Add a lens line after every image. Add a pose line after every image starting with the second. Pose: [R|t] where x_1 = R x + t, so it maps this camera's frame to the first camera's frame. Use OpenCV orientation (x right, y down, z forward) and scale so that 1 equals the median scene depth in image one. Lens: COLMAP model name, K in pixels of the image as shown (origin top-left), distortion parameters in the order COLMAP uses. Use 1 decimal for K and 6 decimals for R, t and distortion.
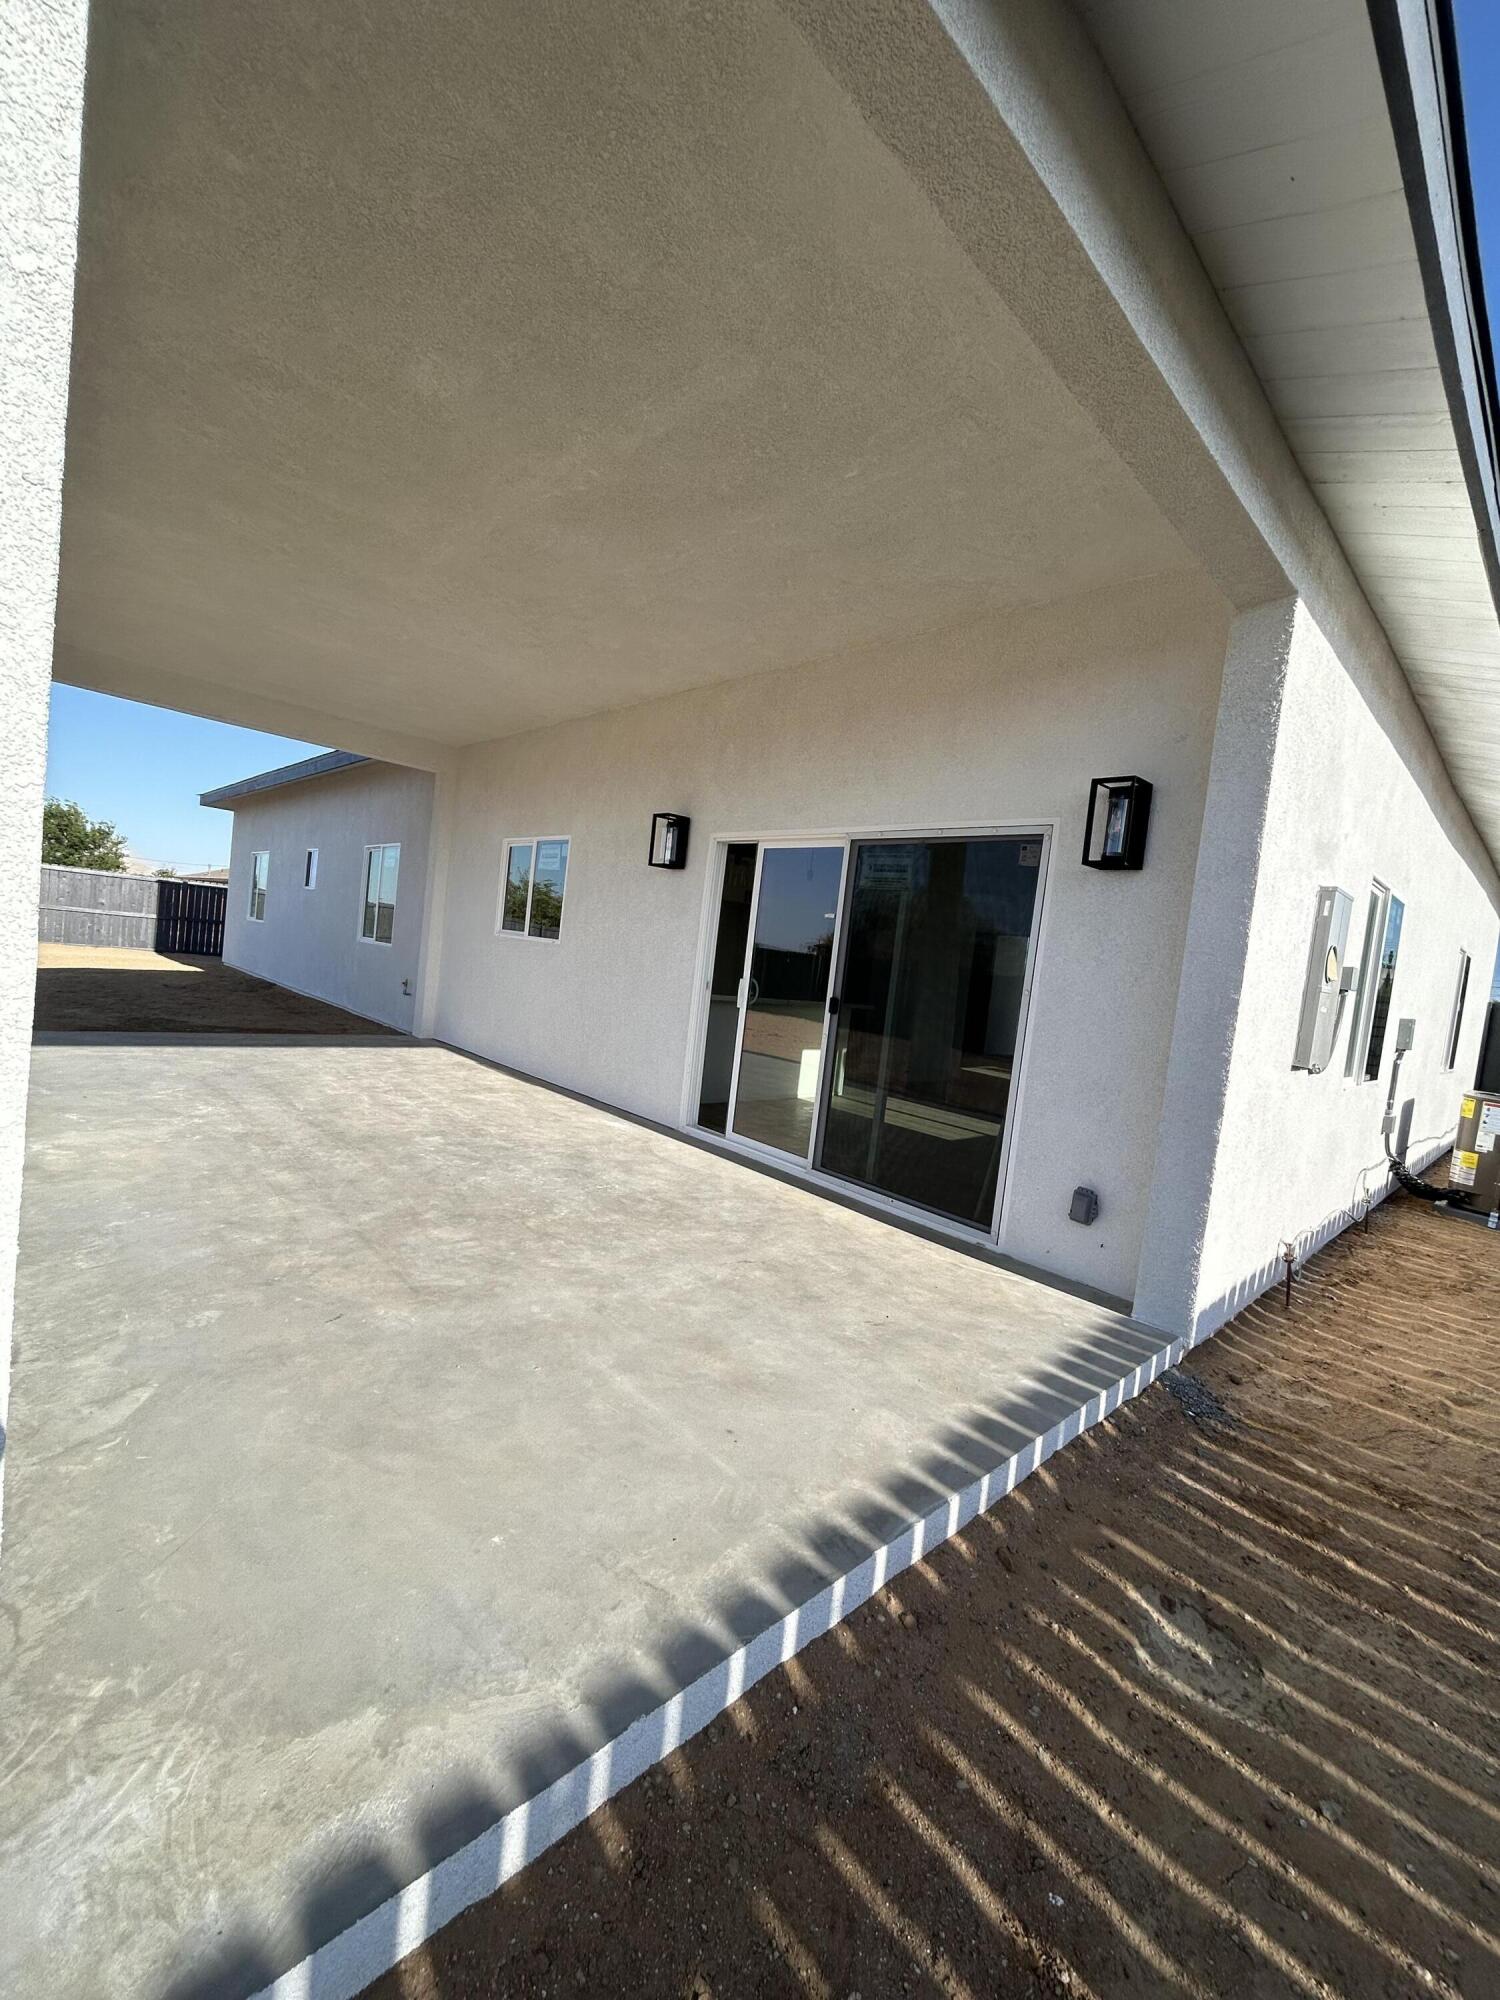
lens RADIAL K [[806.7, 0, 757.9], [0, 806.7, 1002.4], [0, 0, 1]] dist [-0.000519, 0.001113]
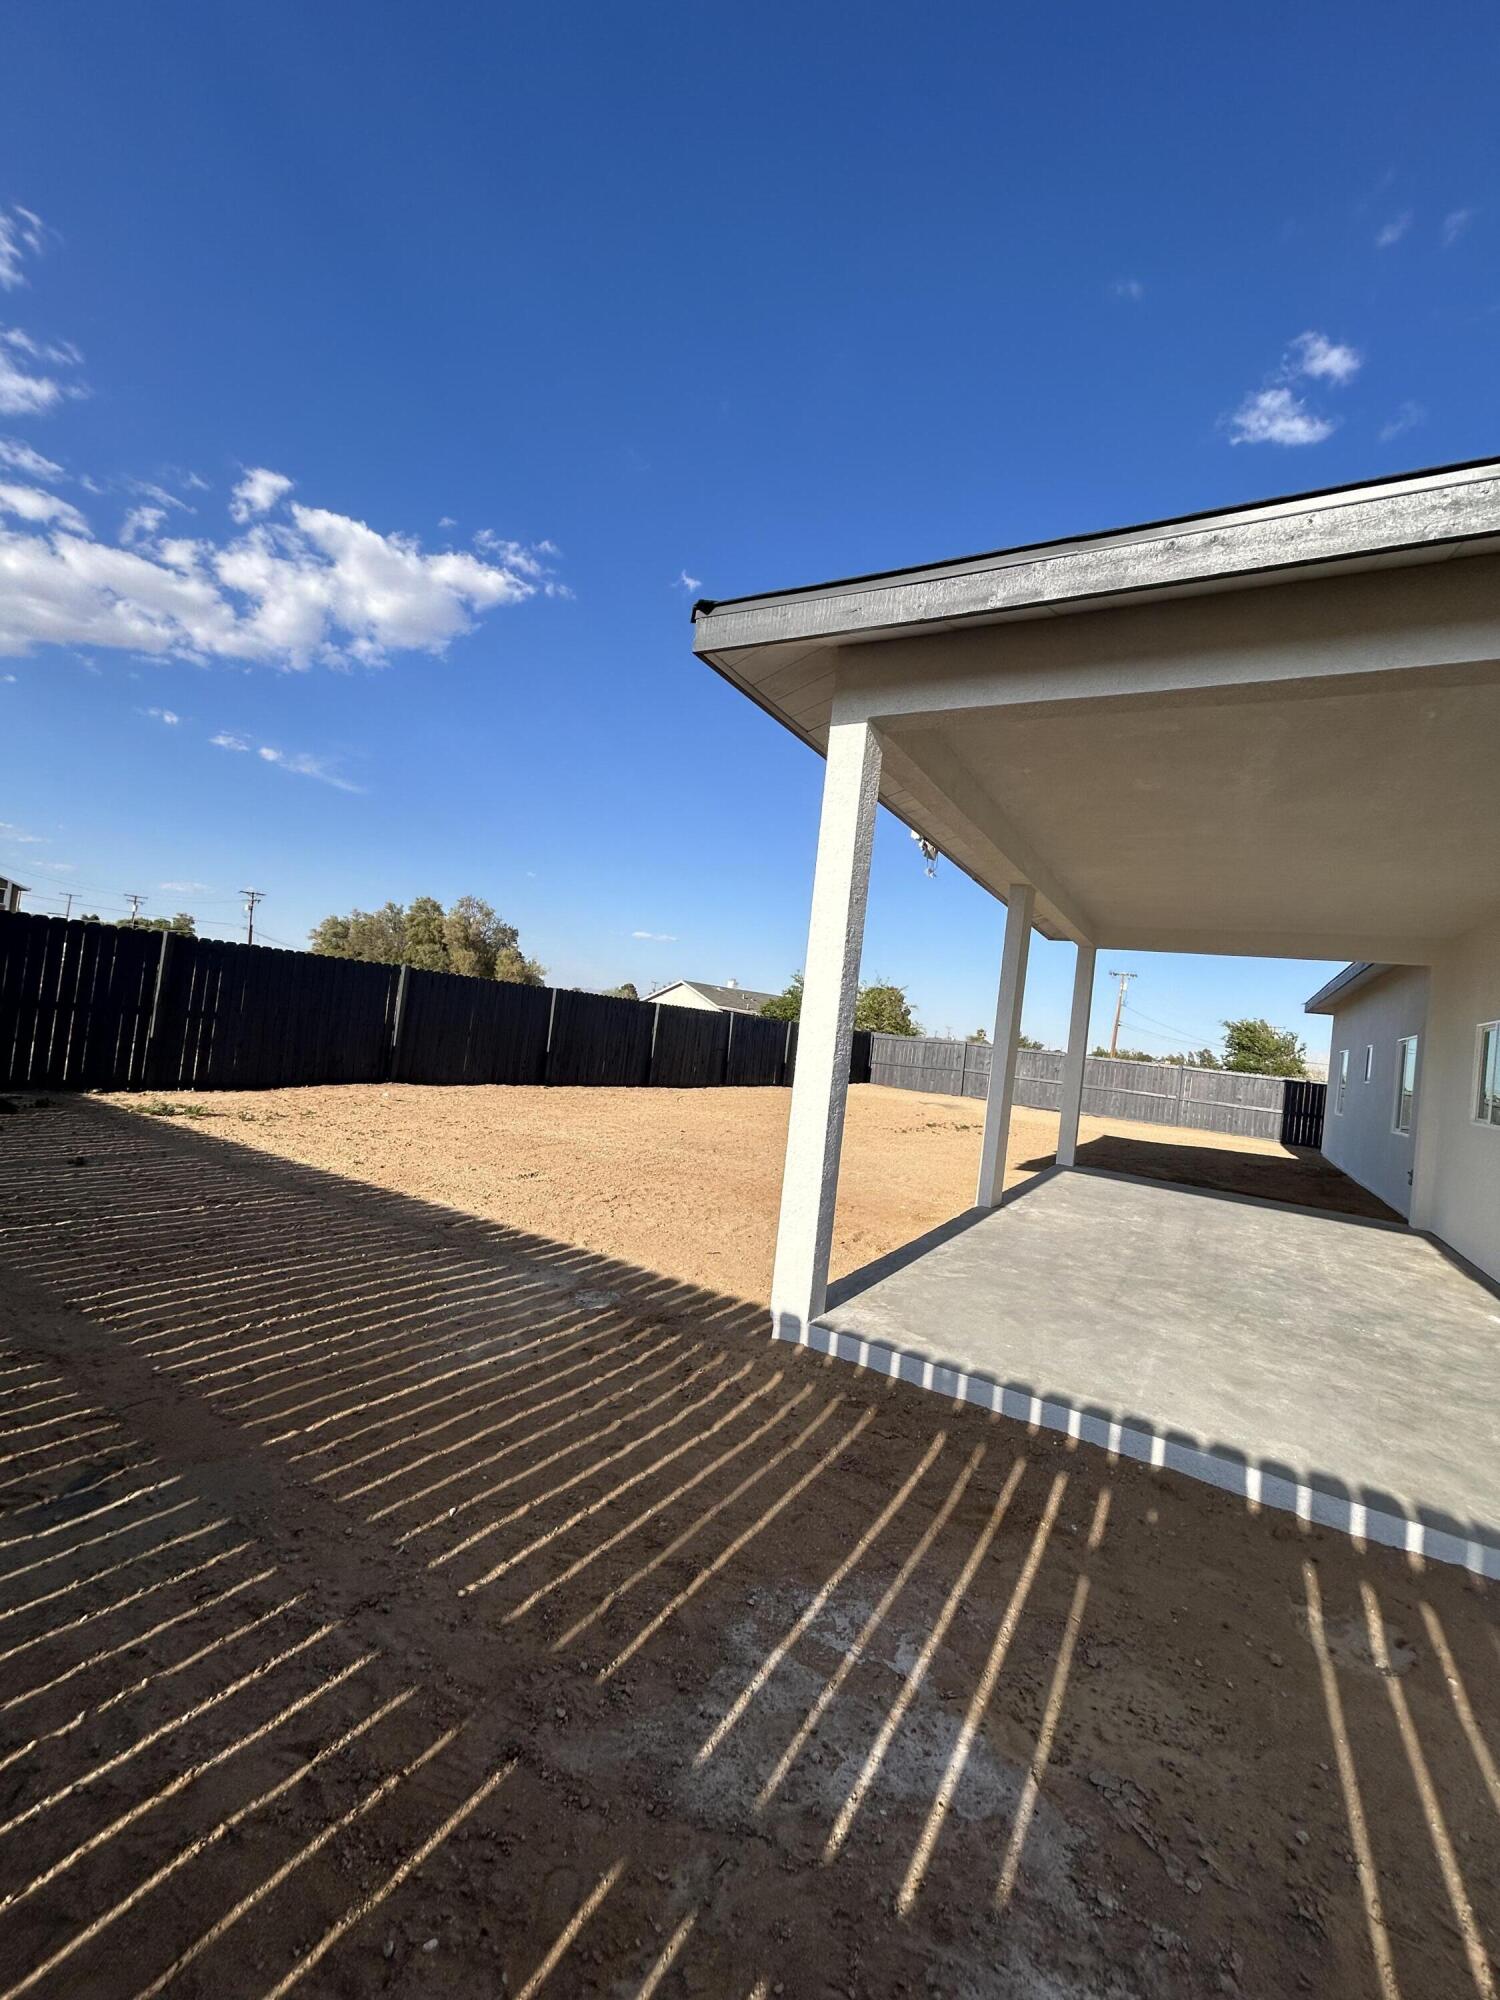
lens RADIAL K [[806.7, 0, 756.2], [0, 806.7, 993.0], [0, 0, 1]] dist [-0.000519, 0.001113]
pose [[0.286796, -0.112019, -0.951420, 0.967007], [-0.141591, 0.977276, -0.157745, 0.097936], [0.947470, 0.179953, 0.264418, -0.235057]]
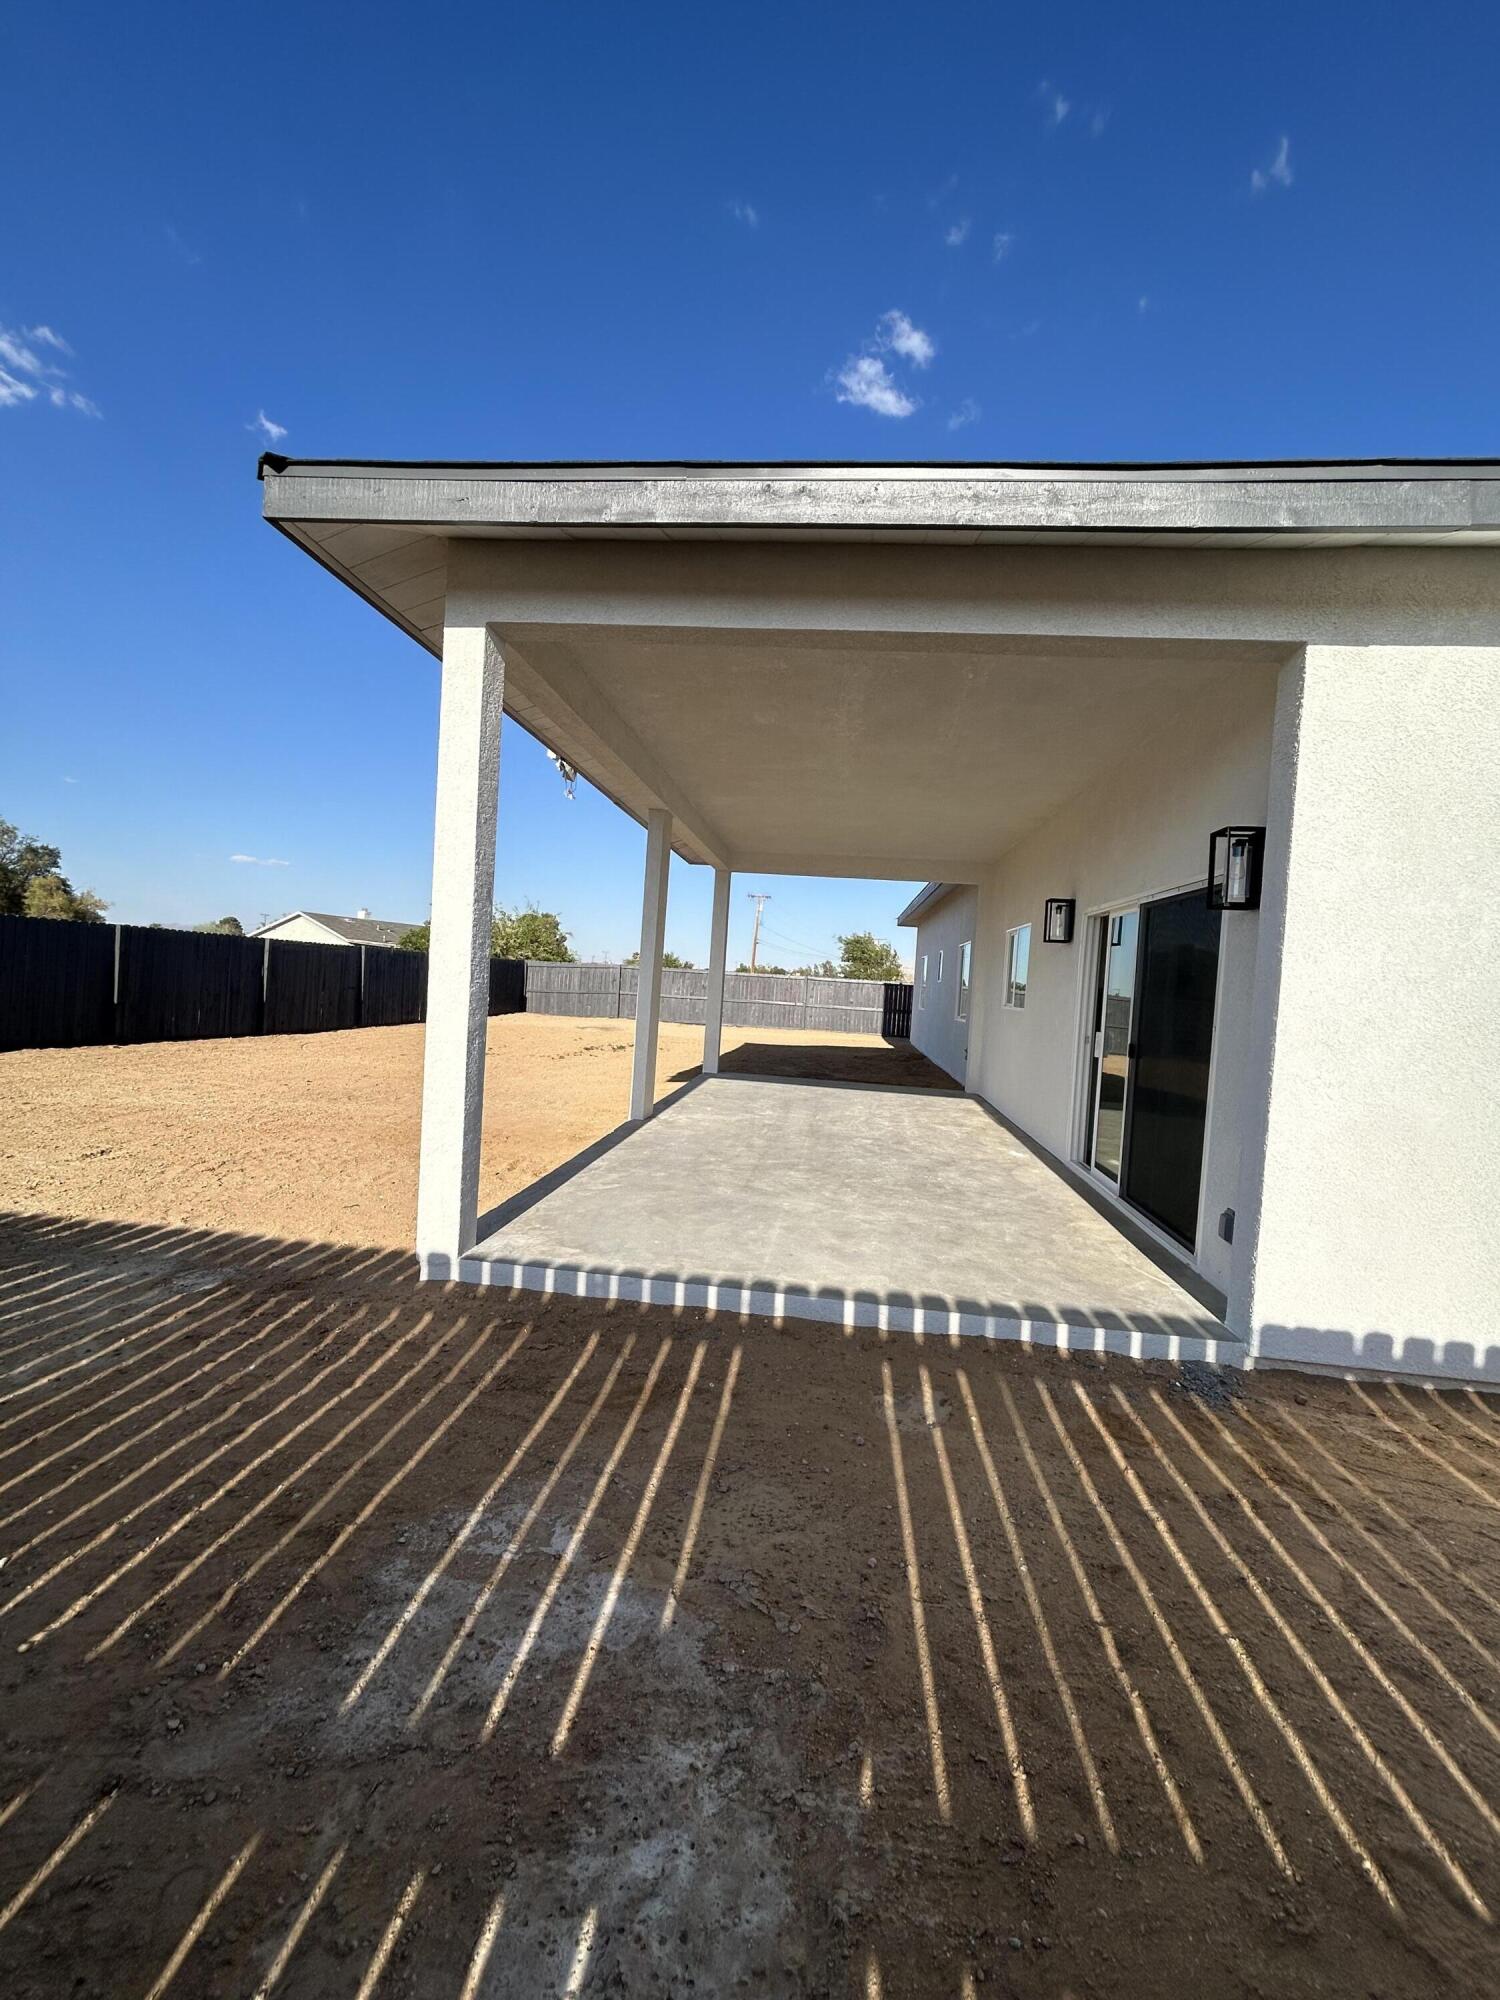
lens RADIAL K [[806.7, 0, 755.1], [0, 806.7, 992.2], [0, 0, 1]] dist [-0.000519, 0.001113]
pose [[0.646301, -0.056323, -0.761001, 0.987865], [-0.038121, 0.993644, -0.105916, 0.100712], [0.762130, 0.097464, 0.640046, -0.215250]]
